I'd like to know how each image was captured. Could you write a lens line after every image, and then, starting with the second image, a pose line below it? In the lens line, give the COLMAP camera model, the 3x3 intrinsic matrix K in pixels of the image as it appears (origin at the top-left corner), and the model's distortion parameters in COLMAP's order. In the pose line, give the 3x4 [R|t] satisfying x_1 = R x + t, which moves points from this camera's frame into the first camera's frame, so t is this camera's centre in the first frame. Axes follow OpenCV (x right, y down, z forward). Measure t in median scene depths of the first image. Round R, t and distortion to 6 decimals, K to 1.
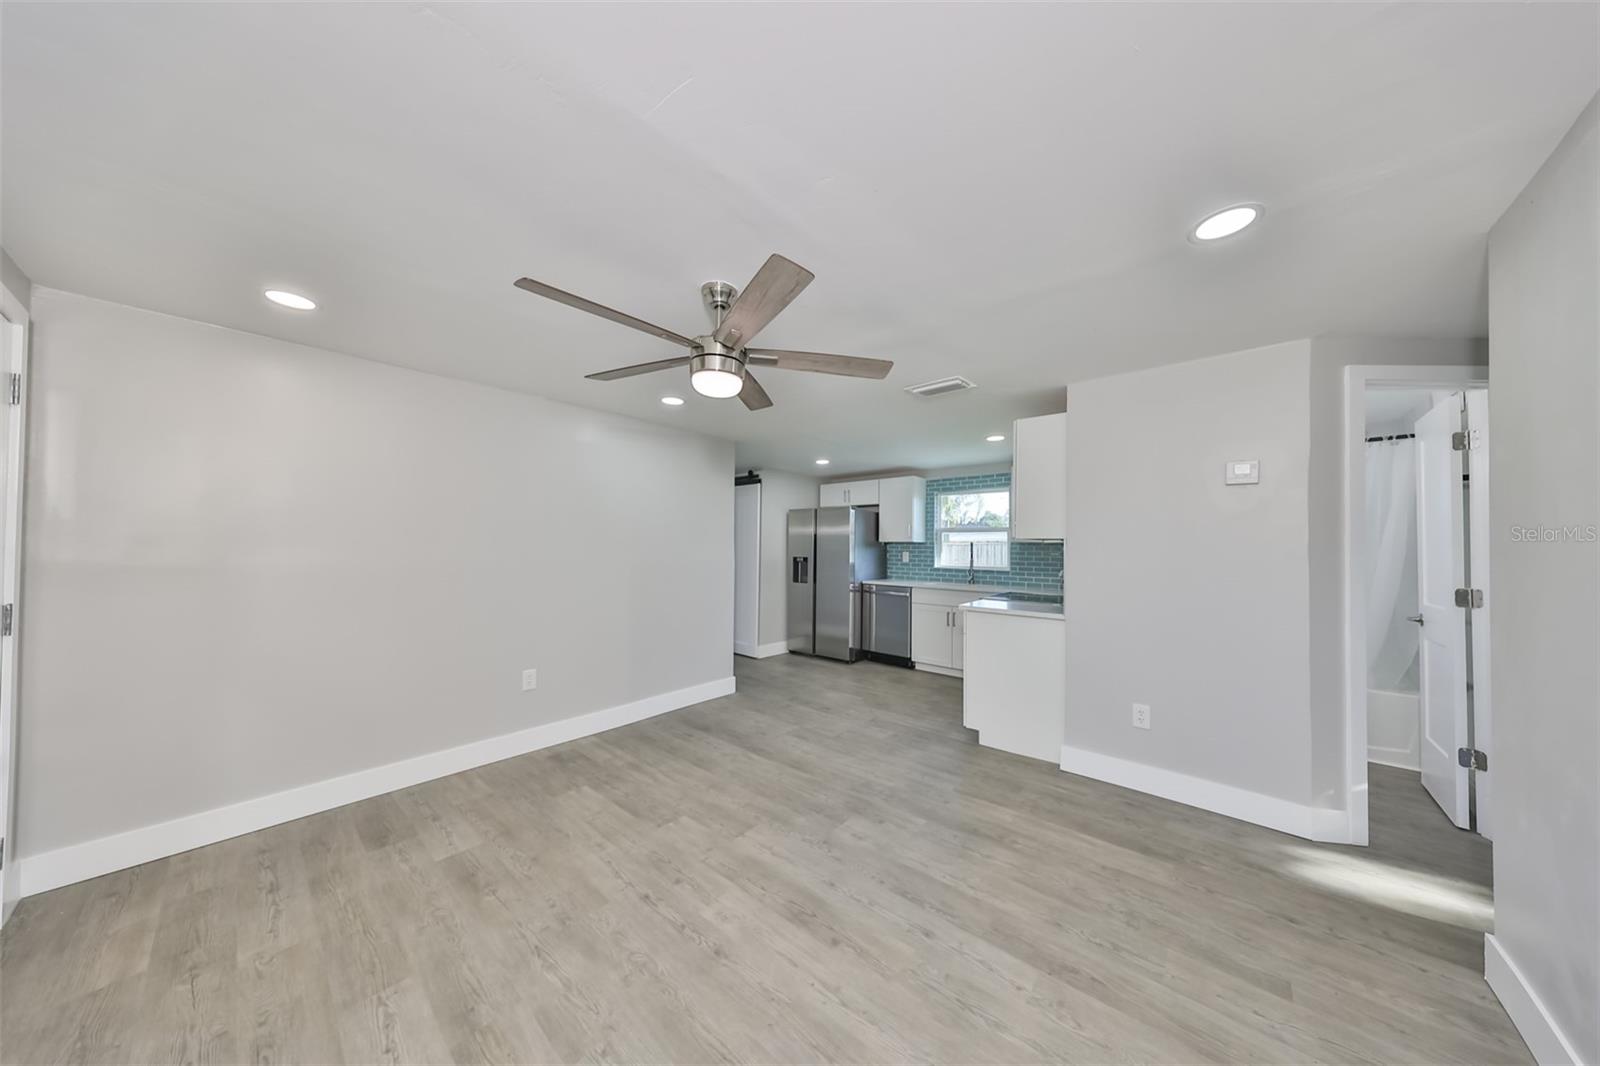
lens RADIAL K [[493.6, 0, 802.2], [0, 493.6, 542.0], [0, 0, 1]] dist [-0.000398, 0.000002]
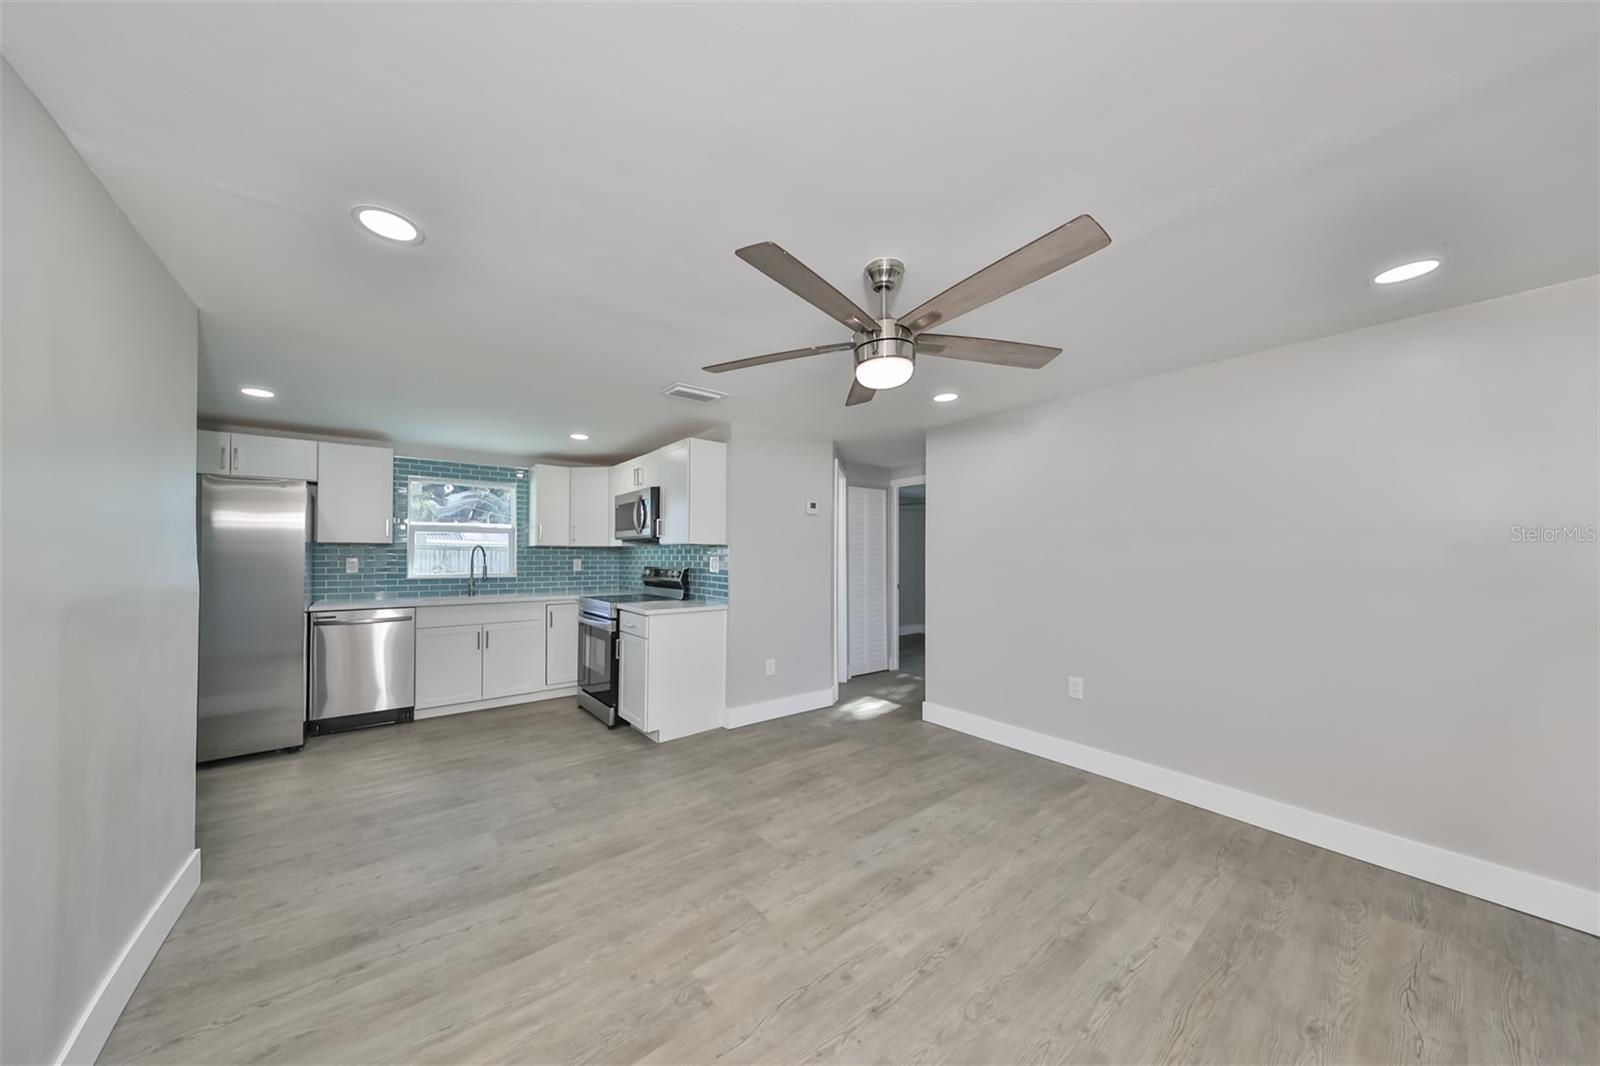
lens RADIAL K [[517.7, 0, 755.5], [0, 517.7, 549.4], [0, 0, 1]] dist [-0.000580, -0.000032]
pose [[0.223557, -0.001521, 0.974690, -0.847921], [-0.009511, 0.999948, 0.003742, 0.001379], [-0.974644, -0.010107, 0.223531, 0.749444]]
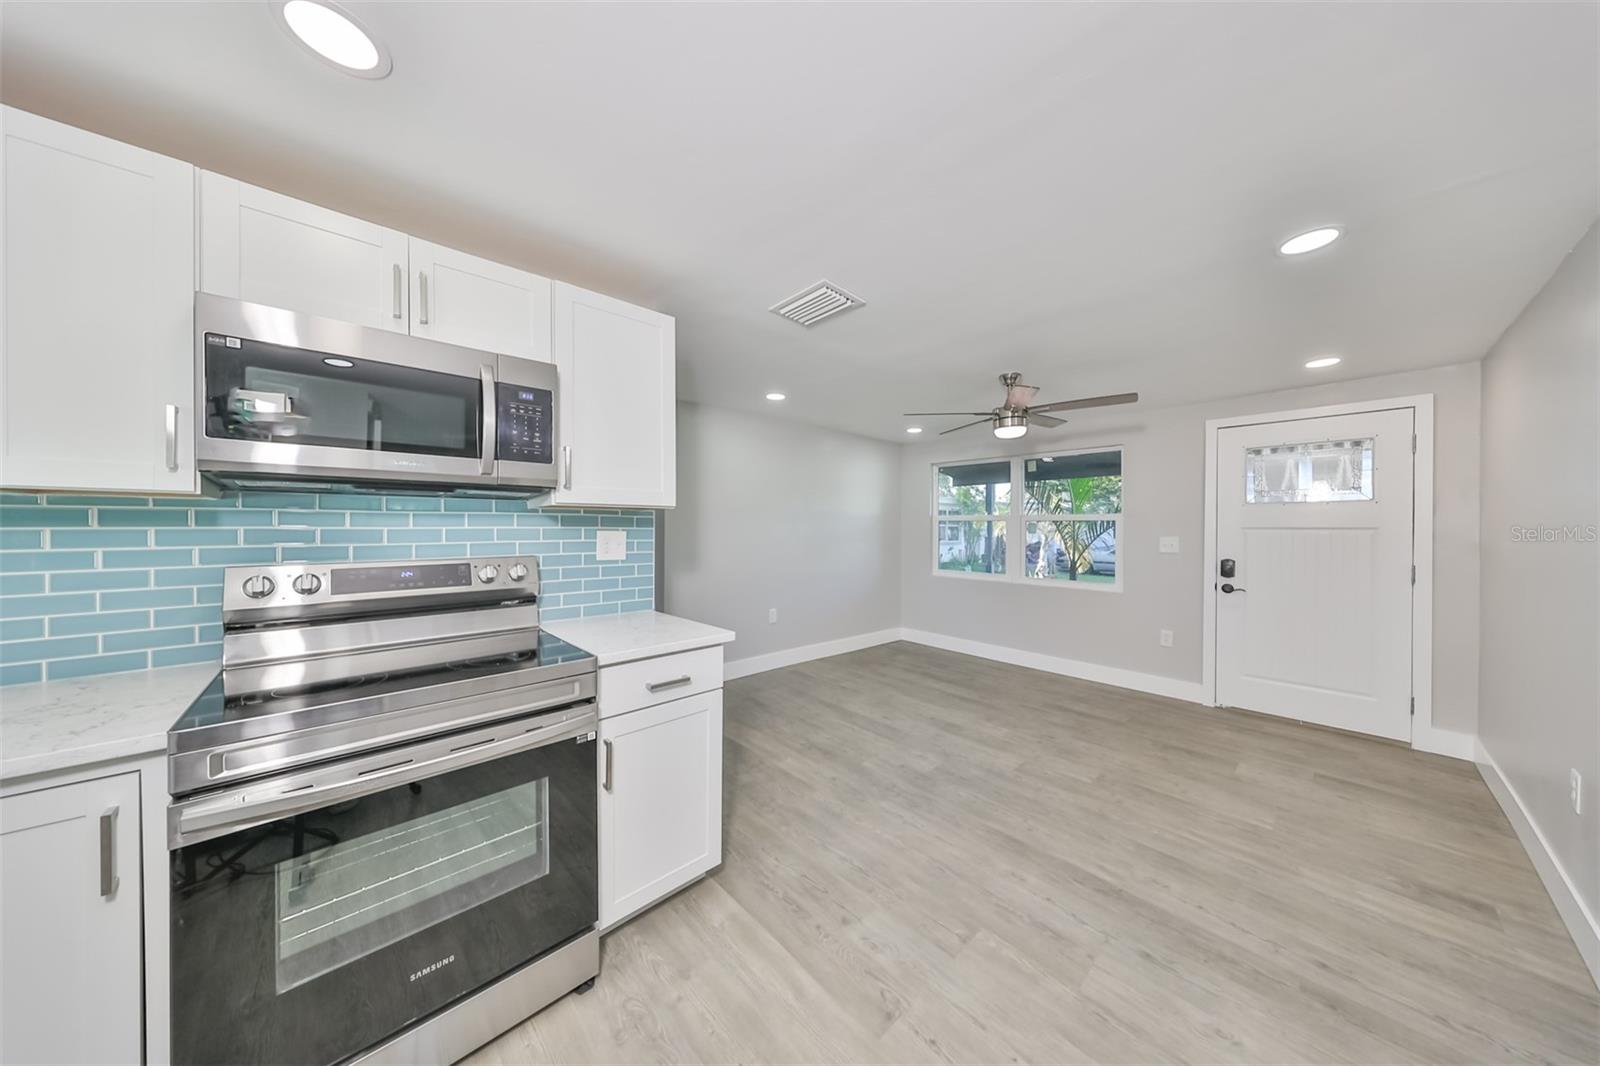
lens RADIAL K [[499.6, 0, 814.3], [0, 499.6, 528.6], [0, 0, 1]] dist [-0.001036, 0.000026]
pose [[-0.996219, -0.017125, 0.085173, 0.256840], [-0.017528, 0.999838, -0.003991, 0.027502], [-0.085091, -0.005469, -0.996358, 2.043796]]
